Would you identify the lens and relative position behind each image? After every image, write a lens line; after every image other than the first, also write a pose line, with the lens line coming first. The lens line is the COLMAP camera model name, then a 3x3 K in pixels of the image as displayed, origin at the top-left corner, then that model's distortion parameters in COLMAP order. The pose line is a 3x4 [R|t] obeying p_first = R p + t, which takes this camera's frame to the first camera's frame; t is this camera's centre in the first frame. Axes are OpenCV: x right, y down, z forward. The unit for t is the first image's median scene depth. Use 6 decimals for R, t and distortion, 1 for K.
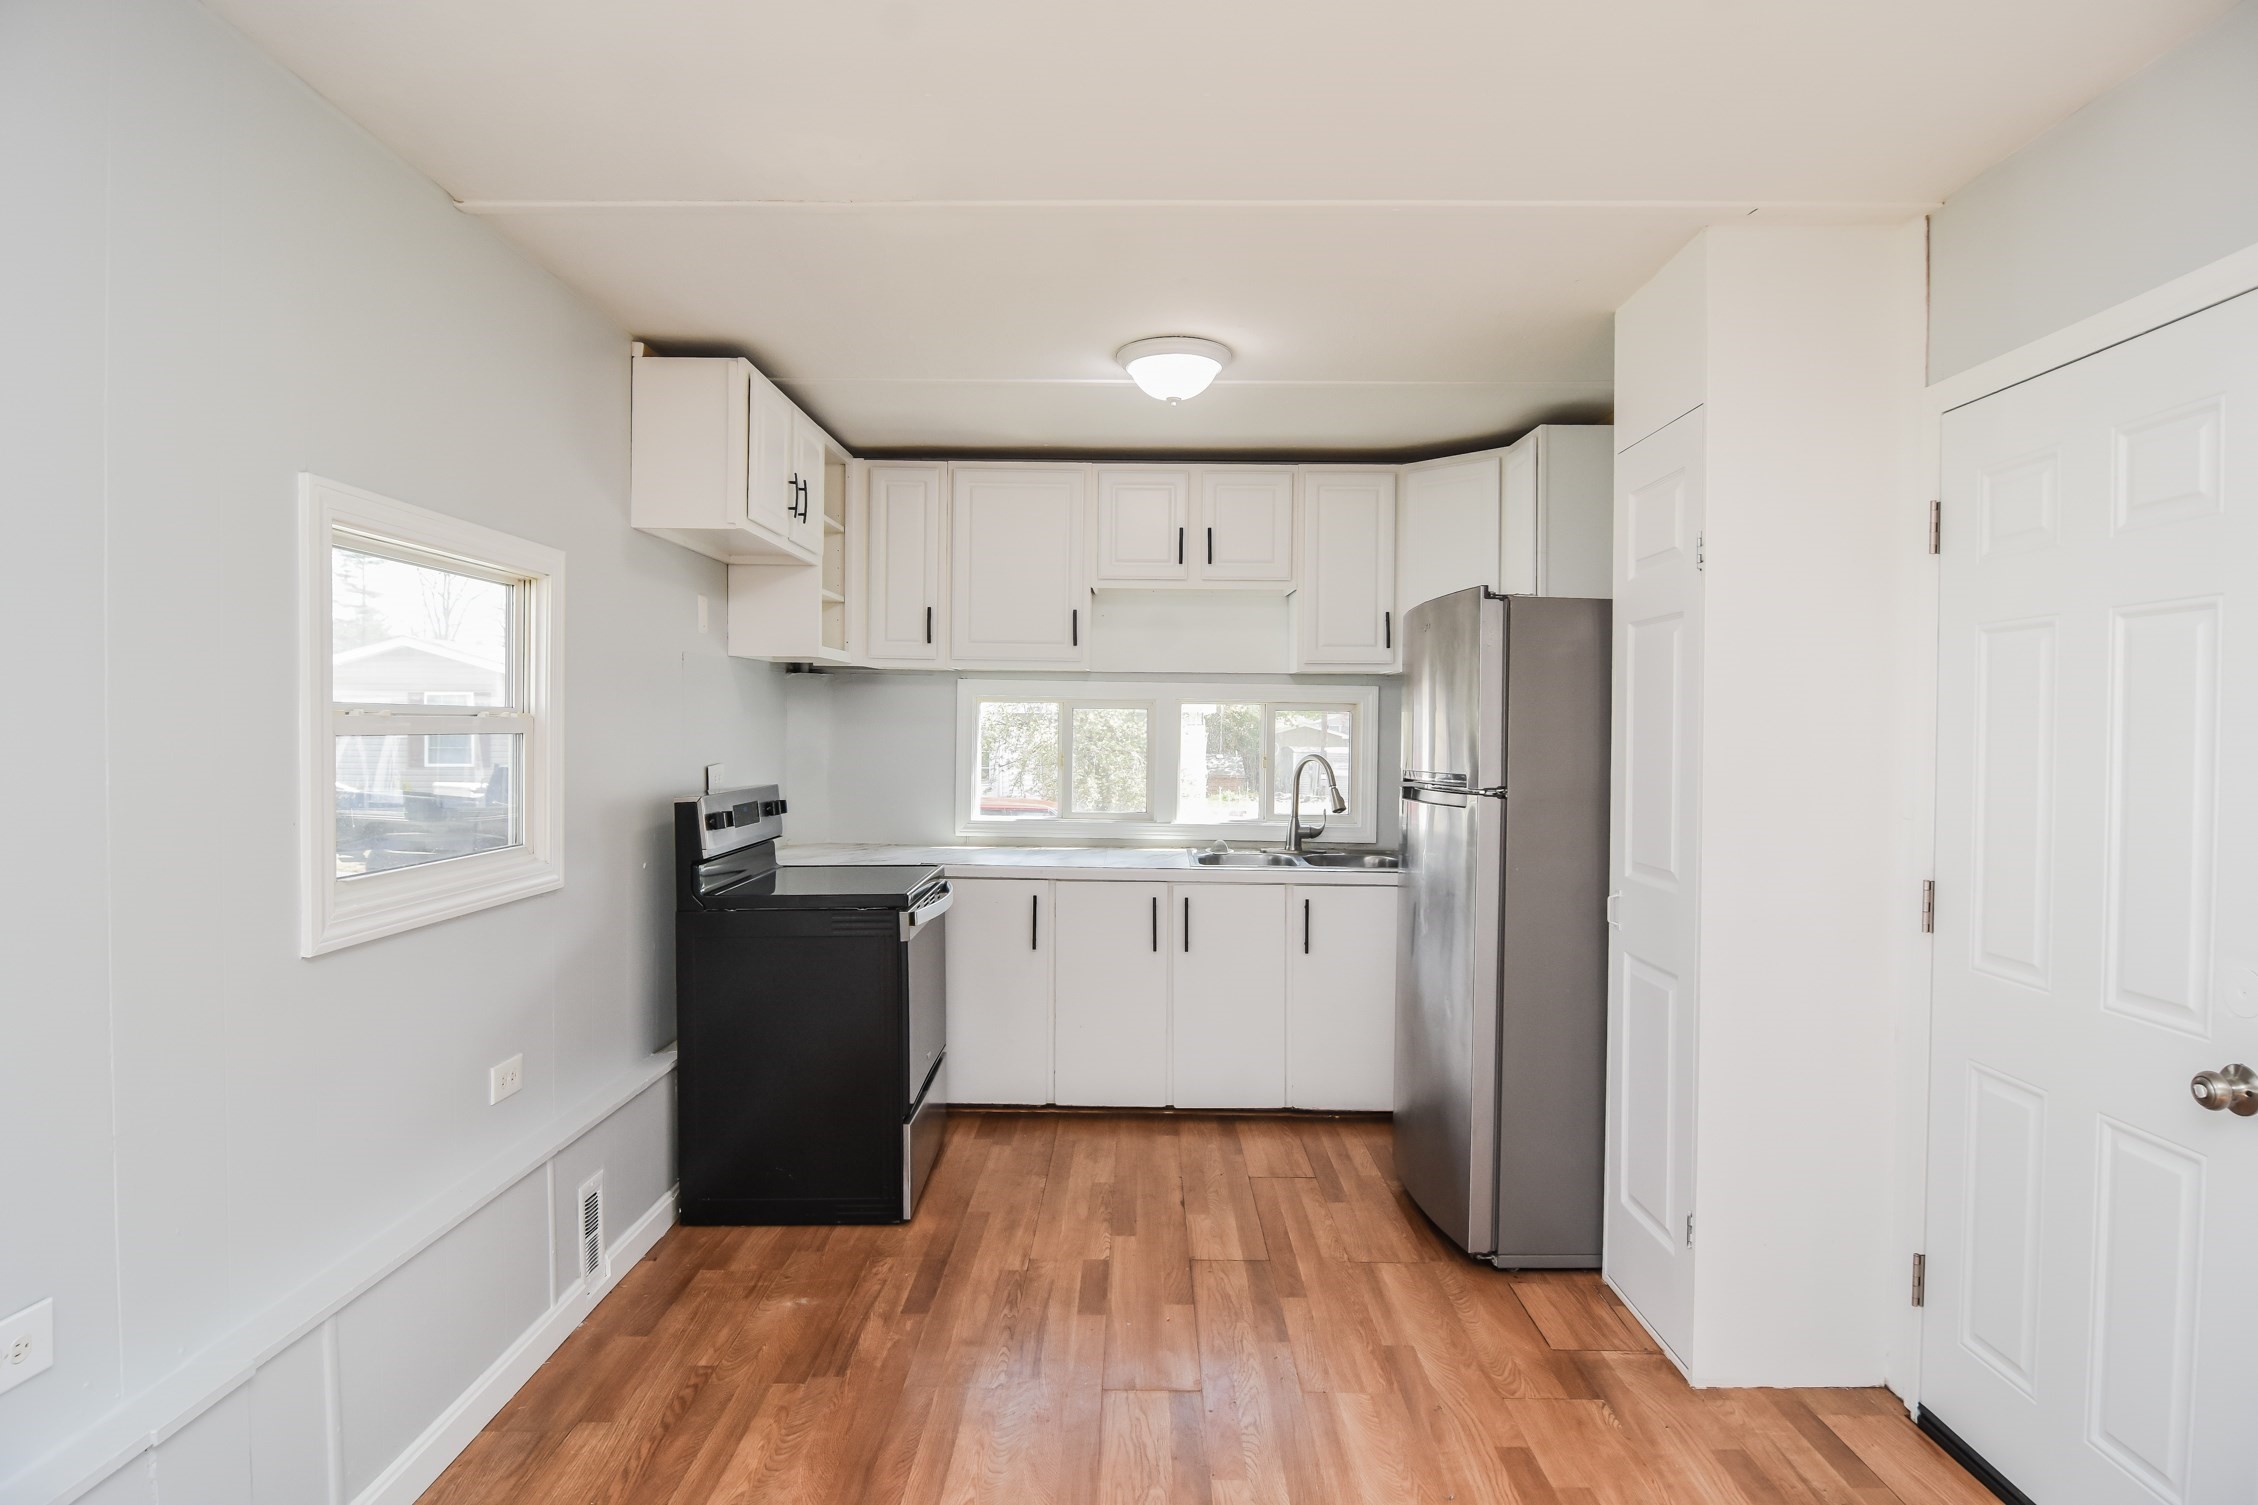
lens RADIAL K [[1206.9, 0, 1129.3], [0, 1206.9, 746.7], [0, 0, 1]] dist [-0.008420, -0.010716]
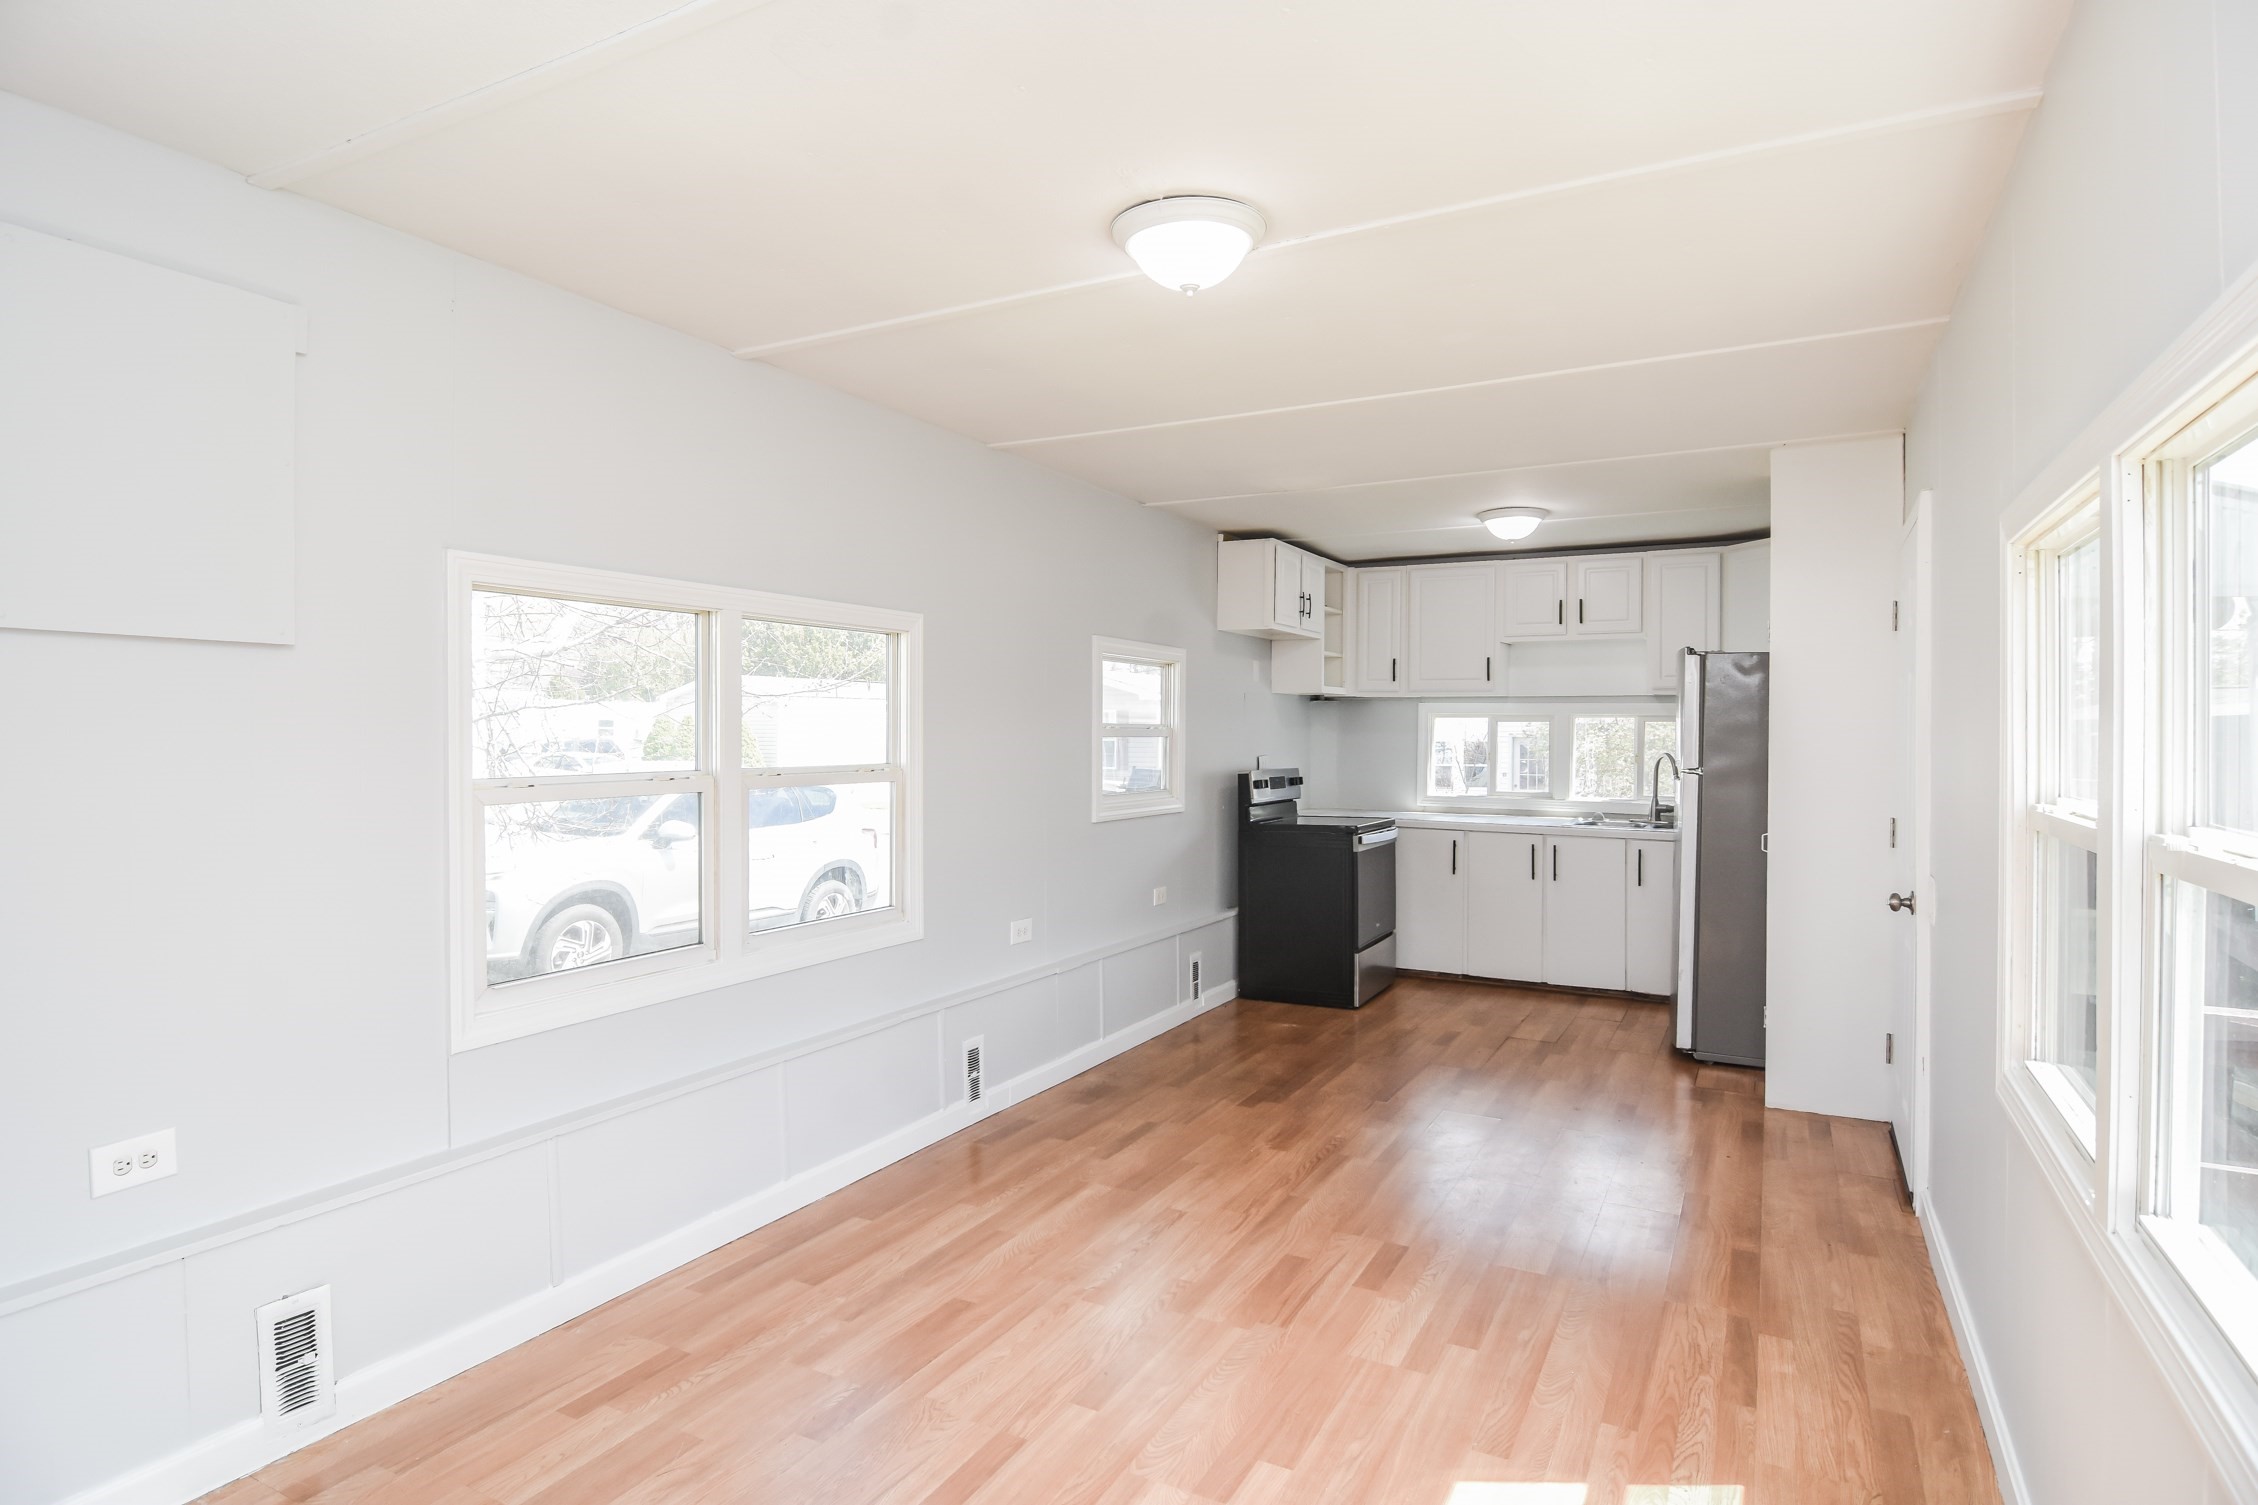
lens RADIAL K [[1206.9, 0, 1130.1], [0, 1206.9, 738.7], [0, 0, 1]] dist [-0.008420, -0.010716]
pose [[0.886513, -0.002124, -0.462698, 0.276265], [-0.005207, 0.999880, -0.014565, 0.015537], [0.462674, 0.015321, 0.886396, -0.599753]]
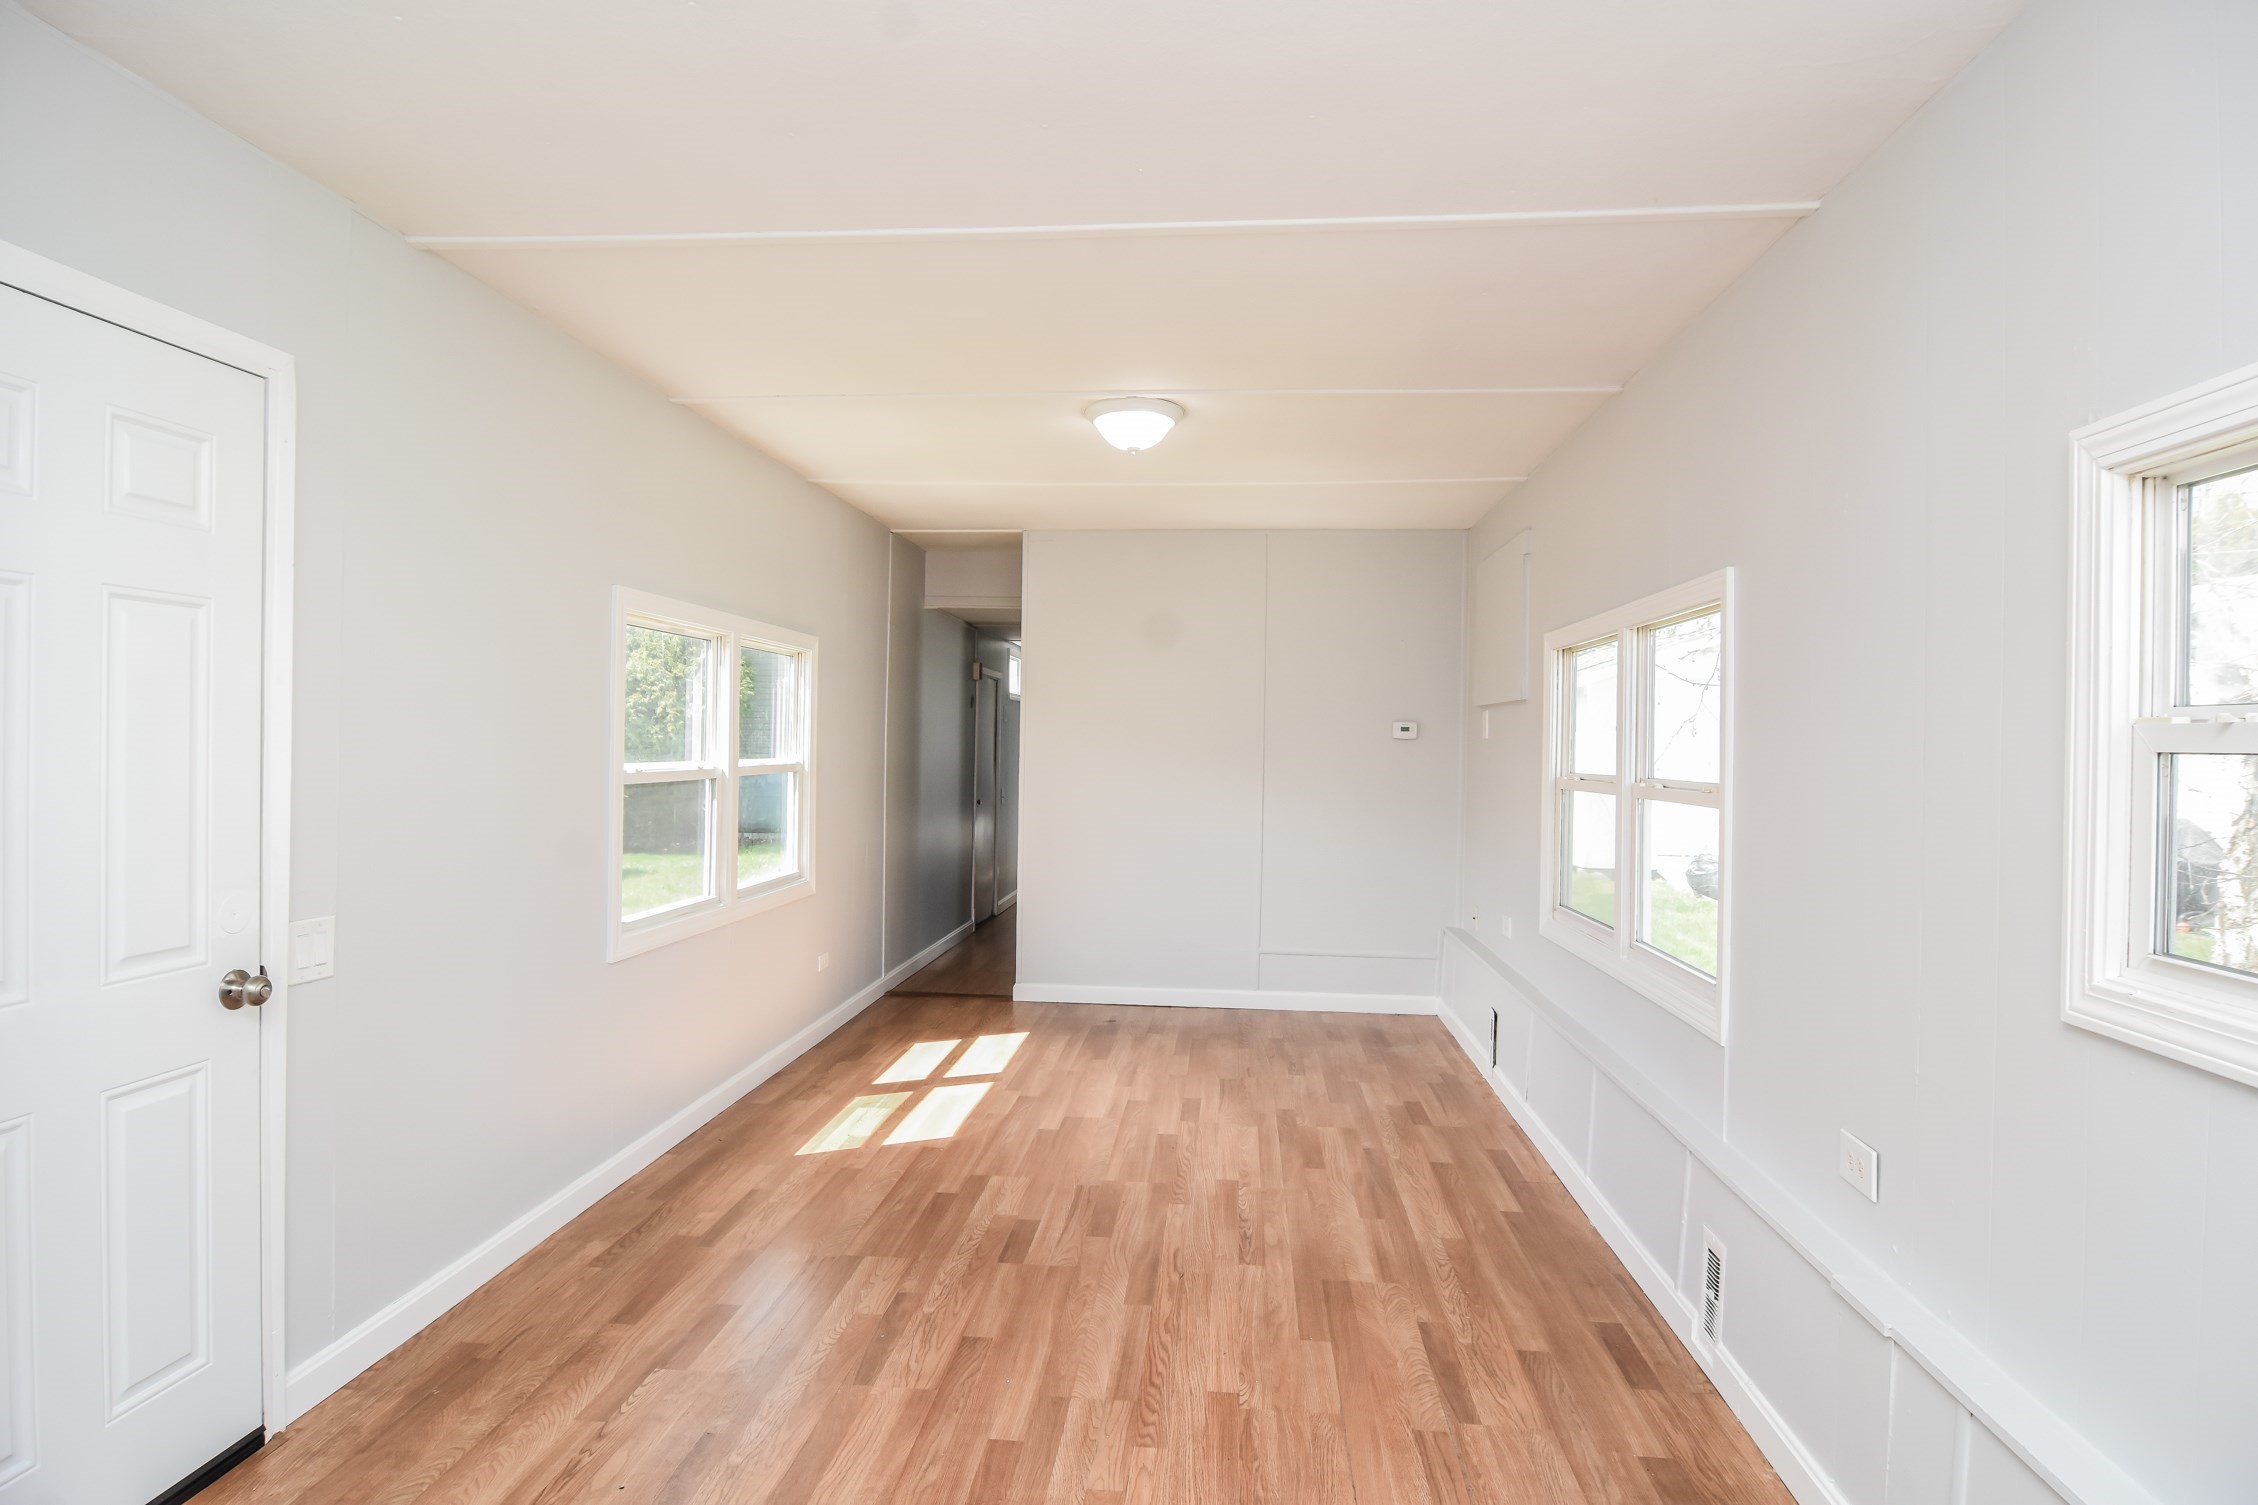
lens RADIAL K [[1206.9, 0, 1127.7], [0, 1206.9, 749.0], [0, 0, 1]] dist [-0.008420, -0.010716]
pose [[-0.996438, -0.020431, 0.081821, -0.051762], [-0.018451, 0.999520, 0.024893, -0.008811], [-0.082290, 0.023295, -0.996336, 0.874927]]
